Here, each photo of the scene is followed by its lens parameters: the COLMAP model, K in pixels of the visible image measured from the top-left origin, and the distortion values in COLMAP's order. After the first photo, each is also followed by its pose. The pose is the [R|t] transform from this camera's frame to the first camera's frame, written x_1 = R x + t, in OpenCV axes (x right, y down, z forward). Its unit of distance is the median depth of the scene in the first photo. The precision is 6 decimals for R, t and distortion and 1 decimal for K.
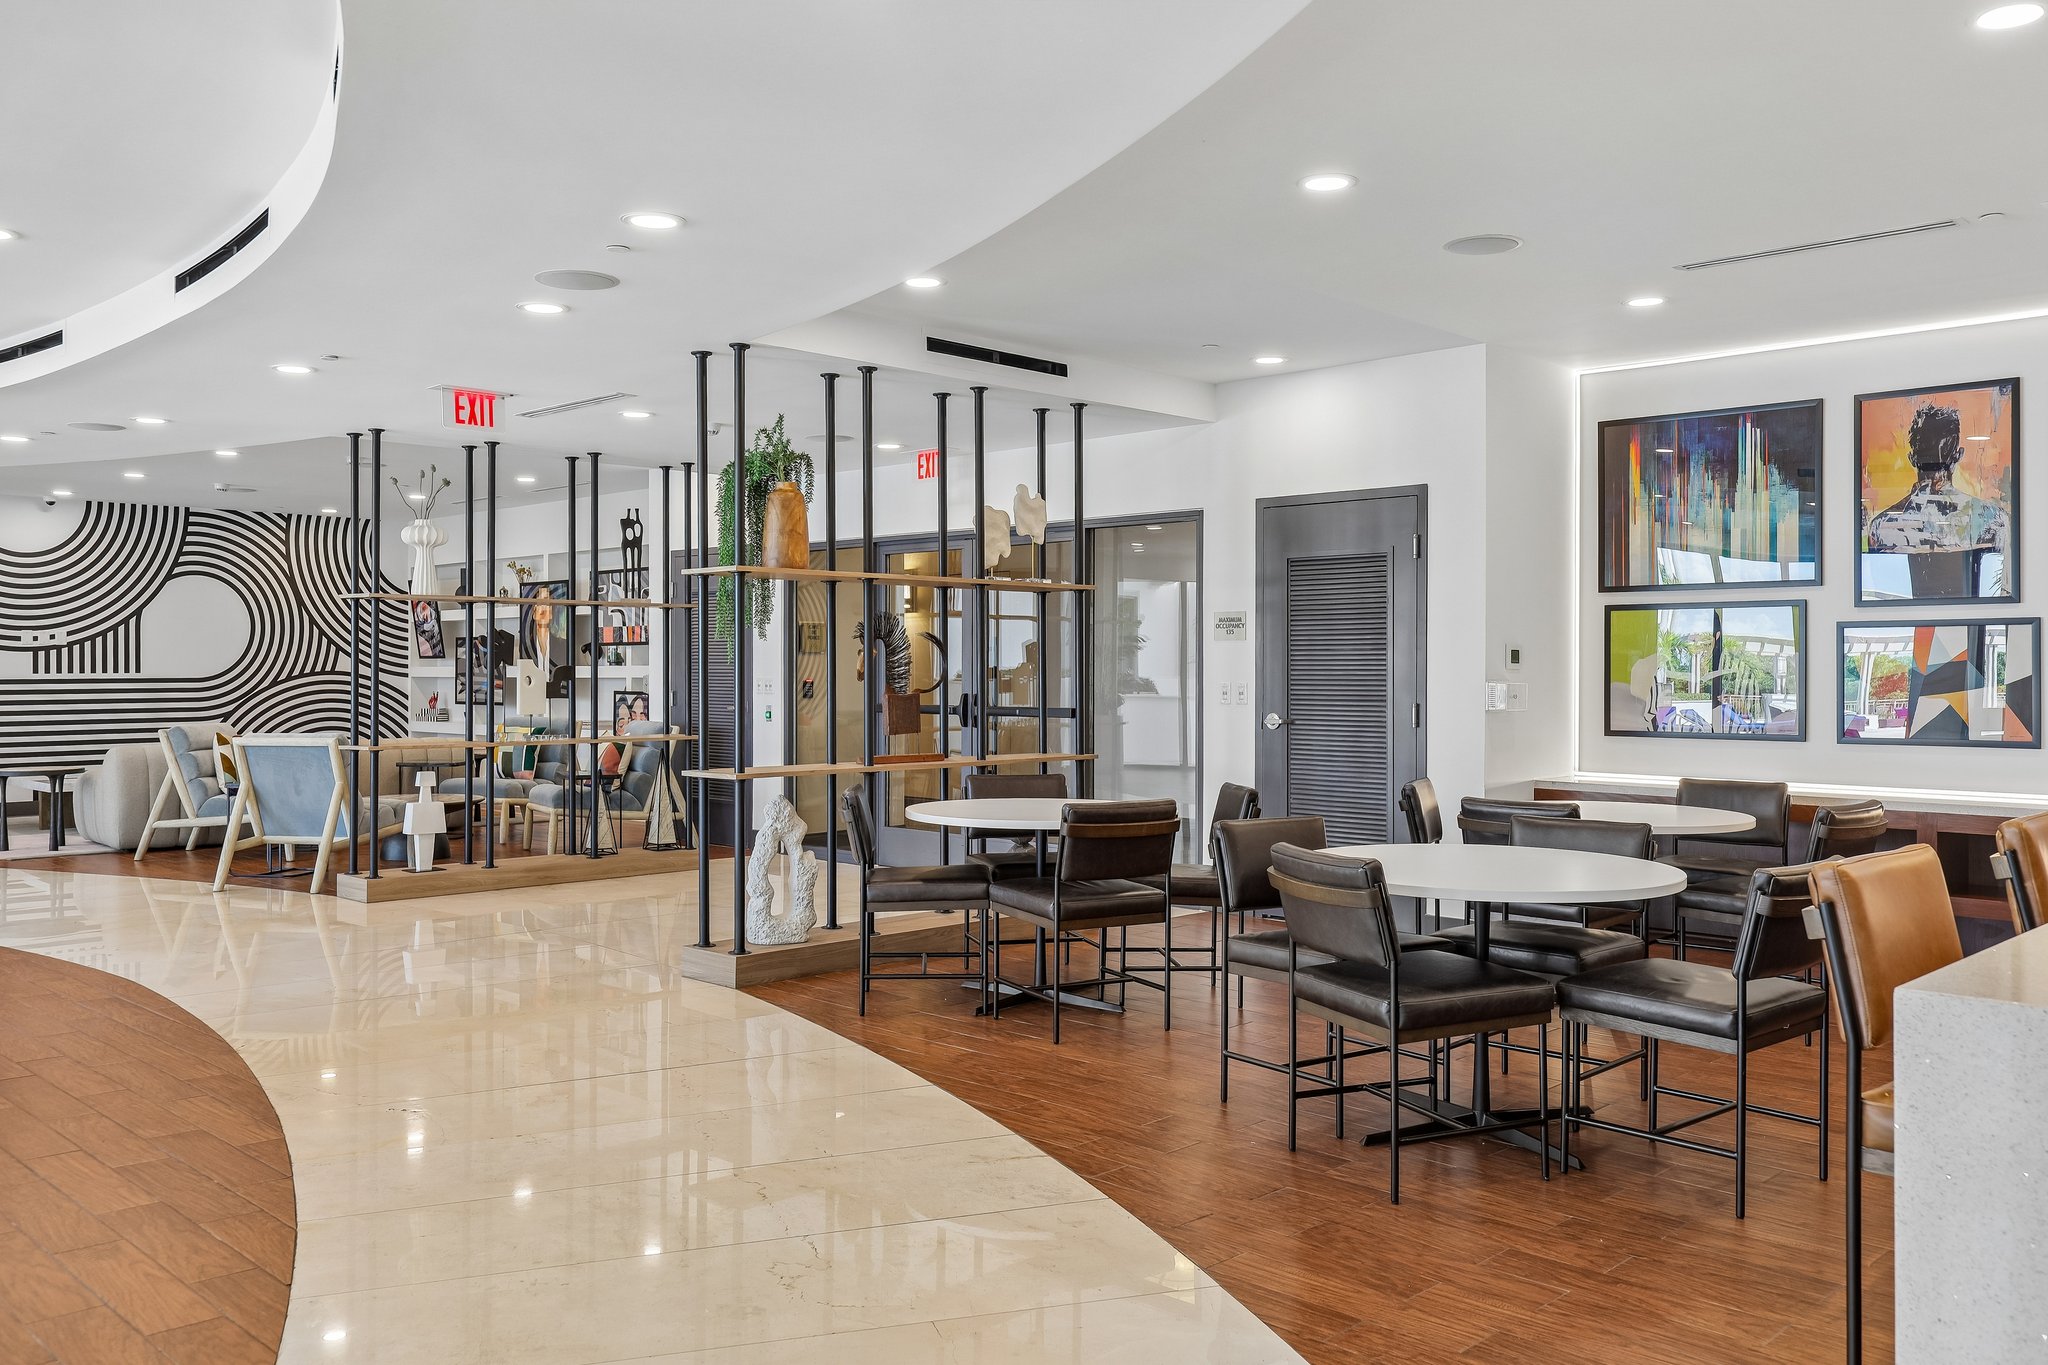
lens RADIAL K [[1717.3, 0, 1024.6], [0, 1717.3, 679.1], [0, 0, 1]] dist [0.004454, 0.002277]
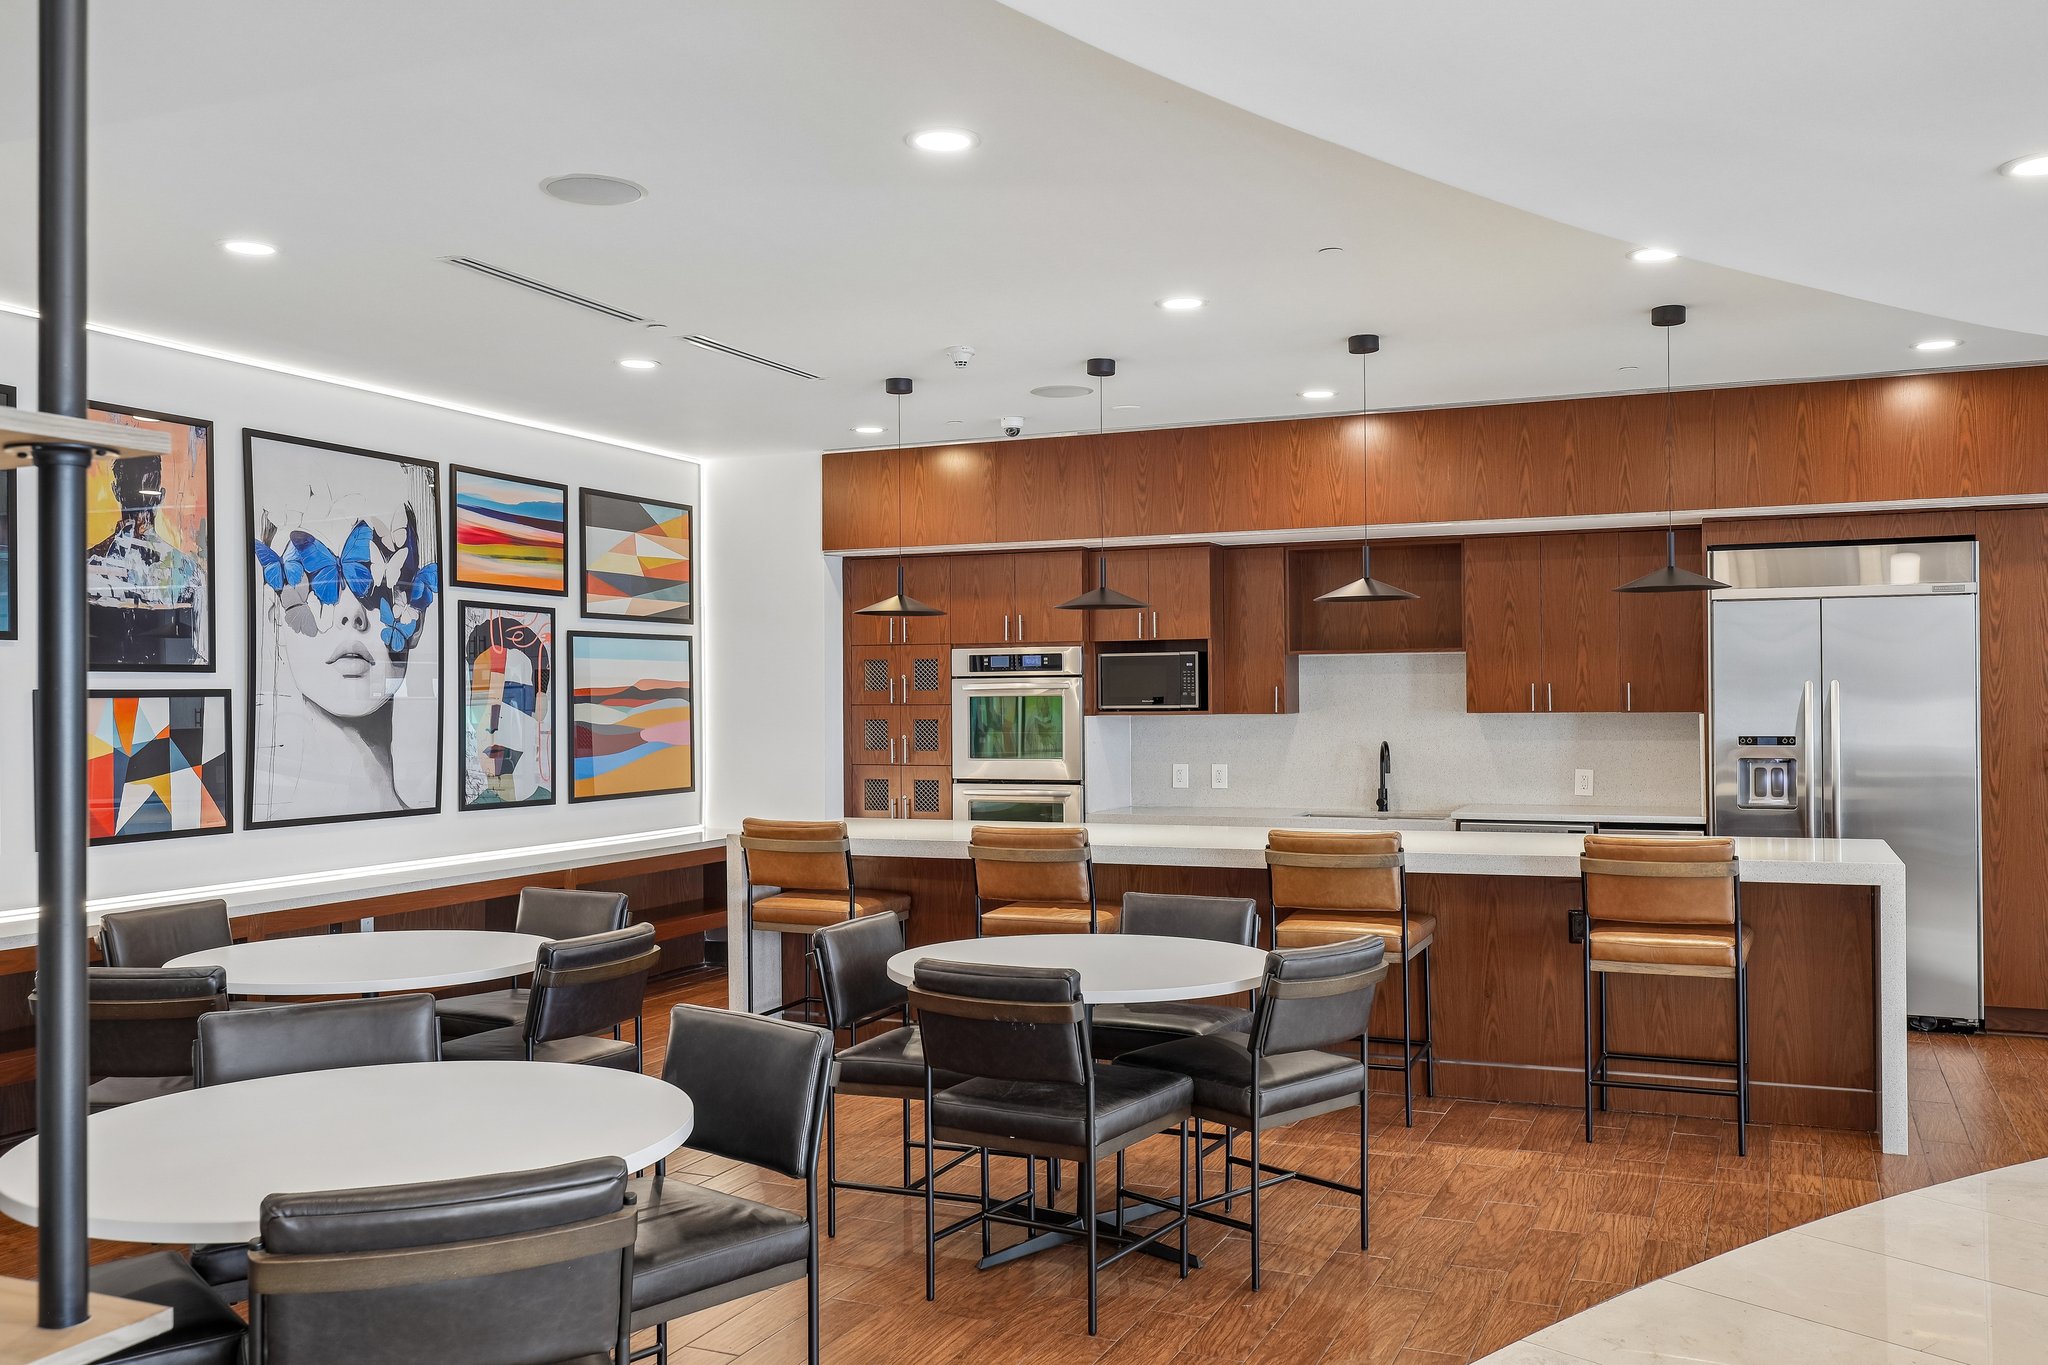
lens RADIAL K [[1768.2, 0, 1024.5], [0, 1768.2, 684.0], [0, 0, 1]] dist [0.011499, 0.002045]
pose [[-0.389487, 0.008906, 0.920989, -0.429959], [0.011507, 0.999922, -0.004803, -0.028685], [-0.920960, 0.008728, -0.389559, 0.954178]]
